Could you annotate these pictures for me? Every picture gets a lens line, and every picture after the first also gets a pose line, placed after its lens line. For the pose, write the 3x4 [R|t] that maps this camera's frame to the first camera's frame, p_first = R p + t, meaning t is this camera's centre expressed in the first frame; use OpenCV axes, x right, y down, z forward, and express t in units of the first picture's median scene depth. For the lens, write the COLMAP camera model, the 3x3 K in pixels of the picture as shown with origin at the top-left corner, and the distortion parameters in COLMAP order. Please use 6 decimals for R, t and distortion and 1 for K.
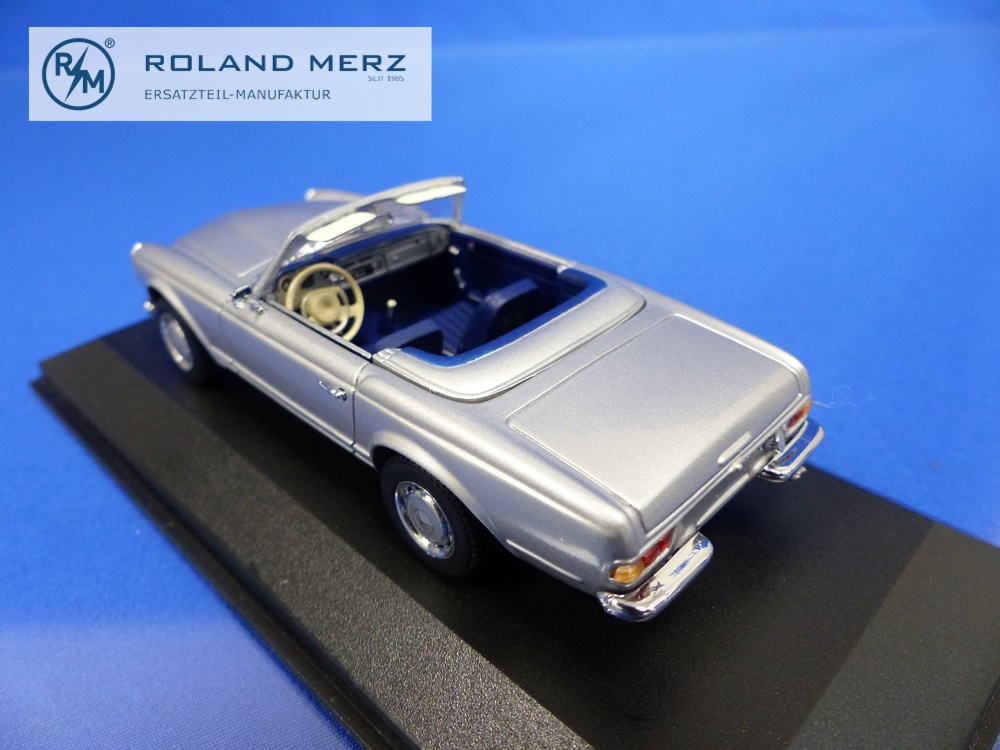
lens RADIAL K [[727.4, 0, 500.0], [0, 727.4, 375.0], [0, 0, 1]] dist [-0.042021, -0.002064]
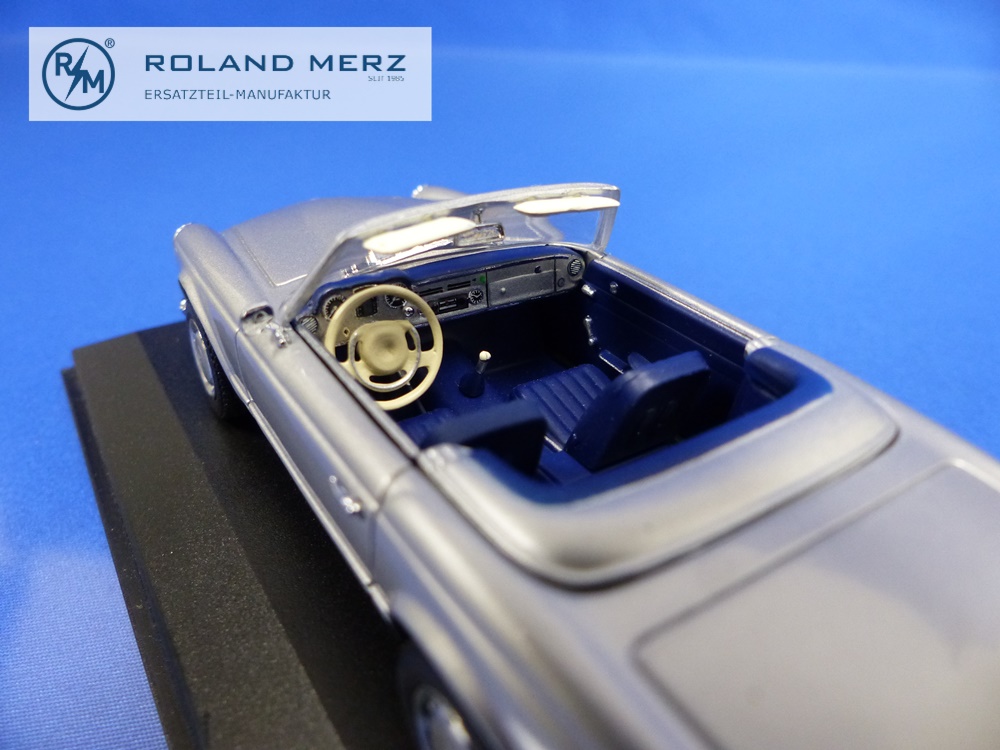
lens RADIAL K [[727.4, 0, 500.0], [0, 727.4, 375.0], [0, 0, 1]] dist [-0.042021, -0.002064]
pose [[0.973223, 0.158465, -0.166511, -0.019366], [-0.163964, 0.986269, -0.019728, -0.072583], [0.161099, 0.046501, 0.985842, 0.346479]]
